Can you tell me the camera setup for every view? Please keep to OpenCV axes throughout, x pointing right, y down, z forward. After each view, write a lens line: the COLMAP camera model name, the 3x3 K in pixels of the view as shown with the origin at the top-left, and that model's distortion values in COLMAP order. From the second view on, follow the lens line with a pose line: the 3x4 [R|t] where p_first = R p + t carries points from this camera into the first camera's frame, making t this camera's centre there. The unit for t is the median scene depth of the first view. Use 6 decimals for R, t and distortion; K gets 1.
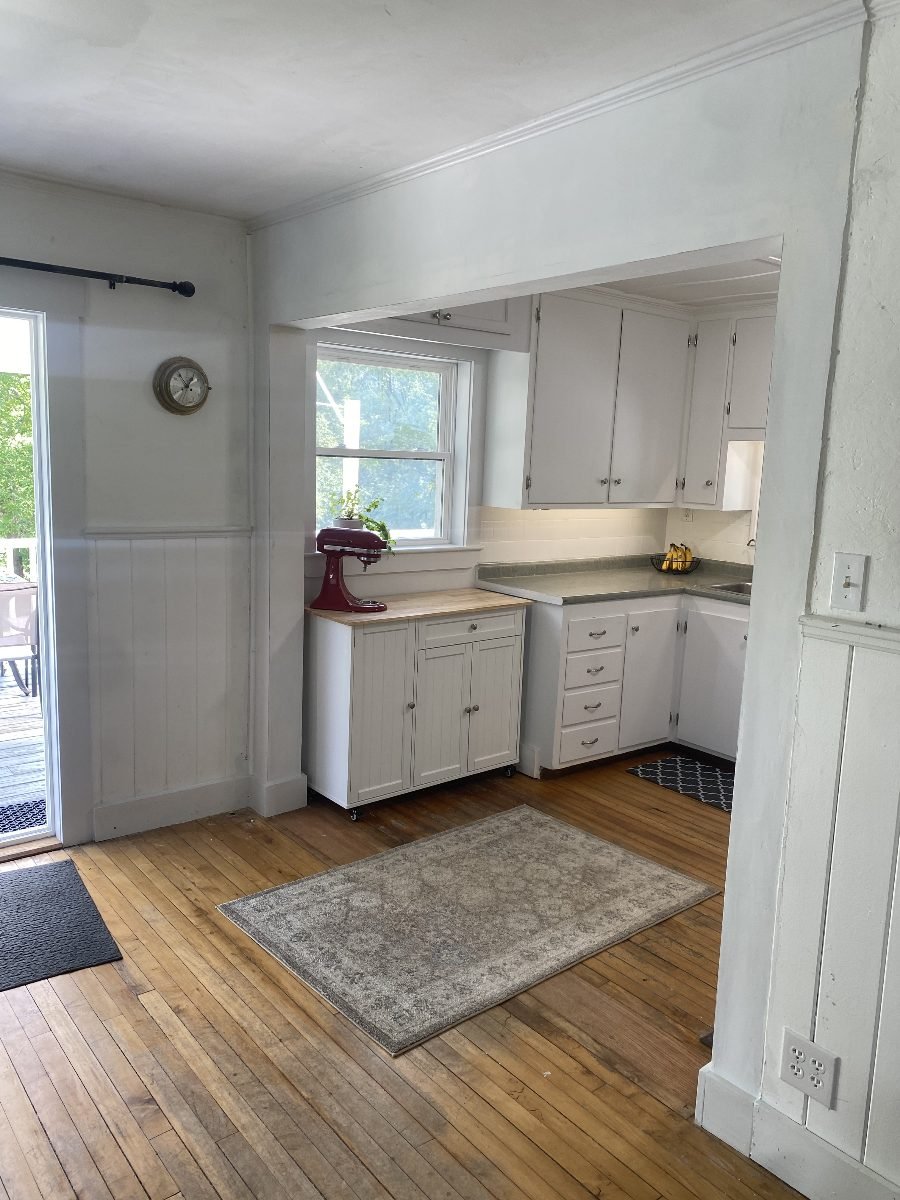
lens RADIAL K [[894.5, 0, 452.7], [0, 894.5, 609.1], [0, 0, 1]] dist [0.060788, -0.056933]
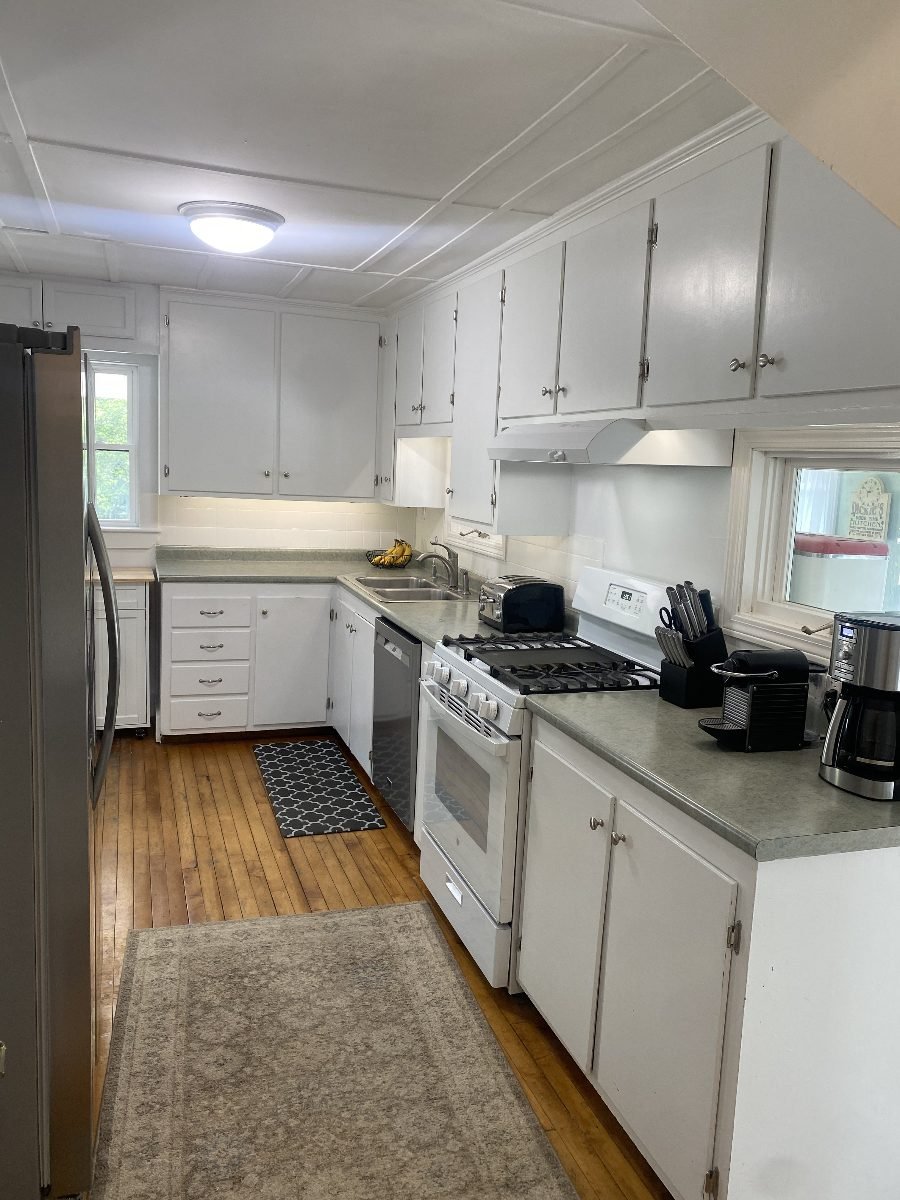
lens RADIAL K [[907.3, 0, 450.0], [0, 907.3, 600.0], [0, 0, 1]] dist [0.059003, -0.001042]
pose [[0.944876, 0.062994, -0.321312, 0.874686], [-0.070382, 0.997455, -0.011417, 0.005152], [0.319775, 0.033402, 0.946905, 0.058859]]
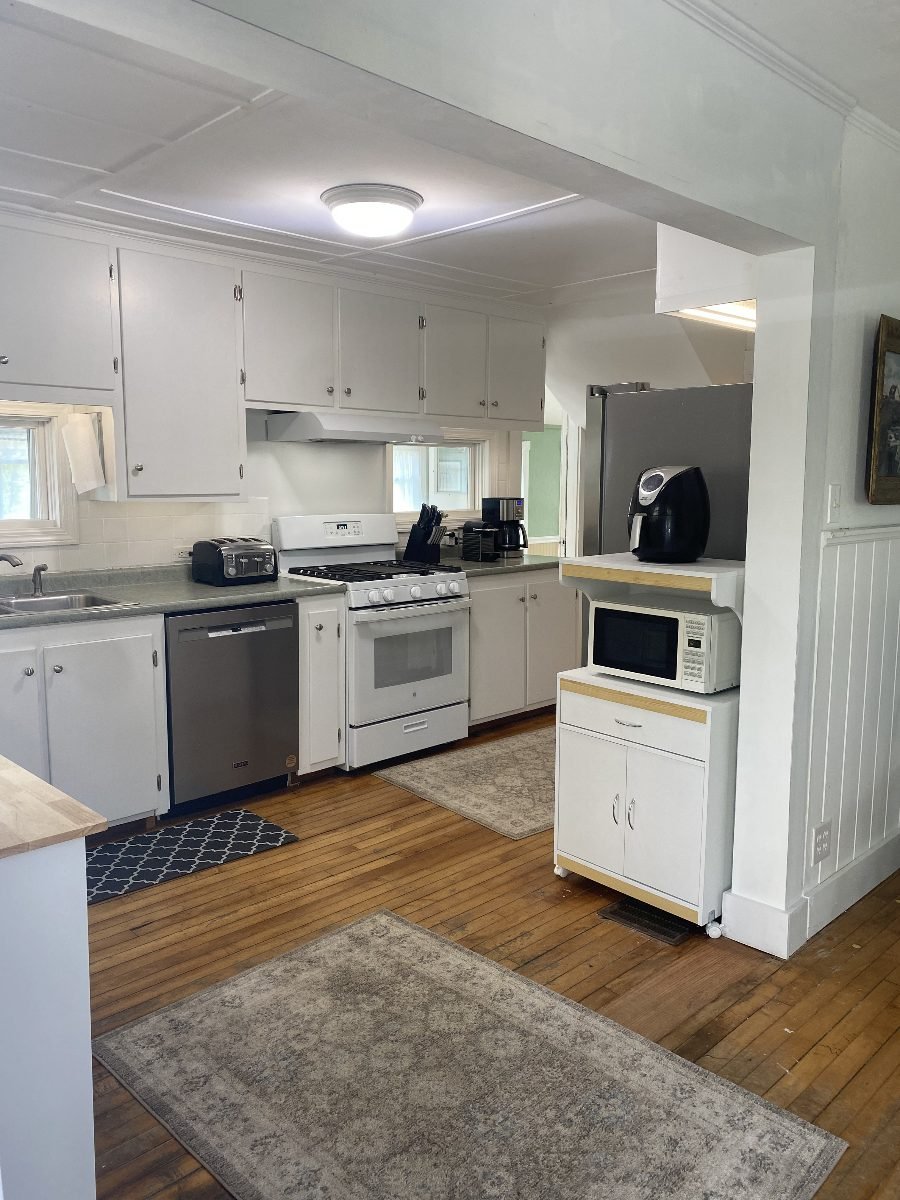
lens RADIAL K [[907.3, 0, 450.0], [0, 907.3, 600.0], [0, 0, 1]] dist [0.059003, -0.001042]
pose [[-0.087642, -0.171347, 0.981305, -0.473893], [0.151799, 0.971293, 0.183157, -0.124913], [-0.984518, 0.165014, -0.059116, 0.796000]]
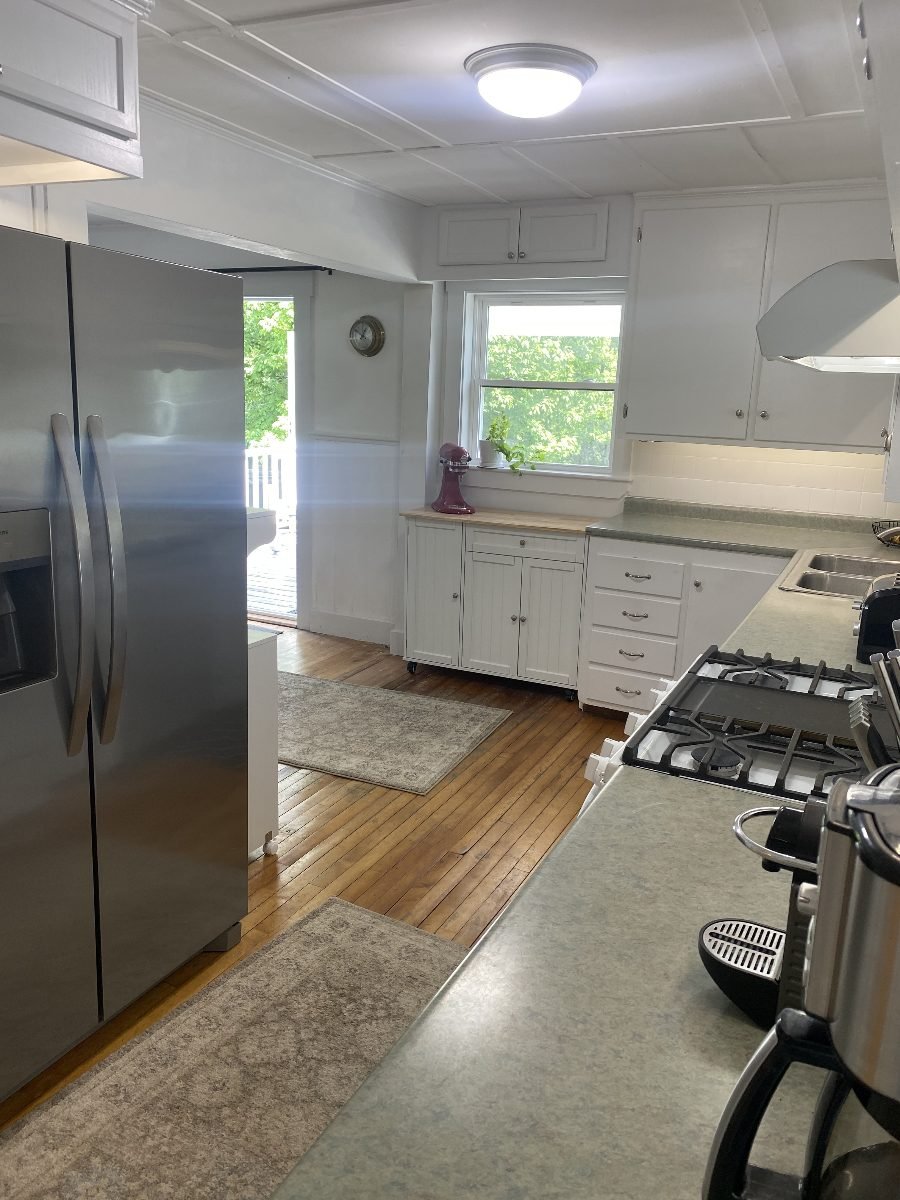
lens RADIAL K [[894.5, 0, 452.7], [0, 894.5, 609.1], [0, 0, 1]] dist [0.060788, -0.056933]
pose [[0.432596, 0.204402, -0.878112, 1.010275], [-0.163949, 0.975557, 0.146317, -0.049594], [0.886556, 0.080670, 0.455534, 0.453417]]
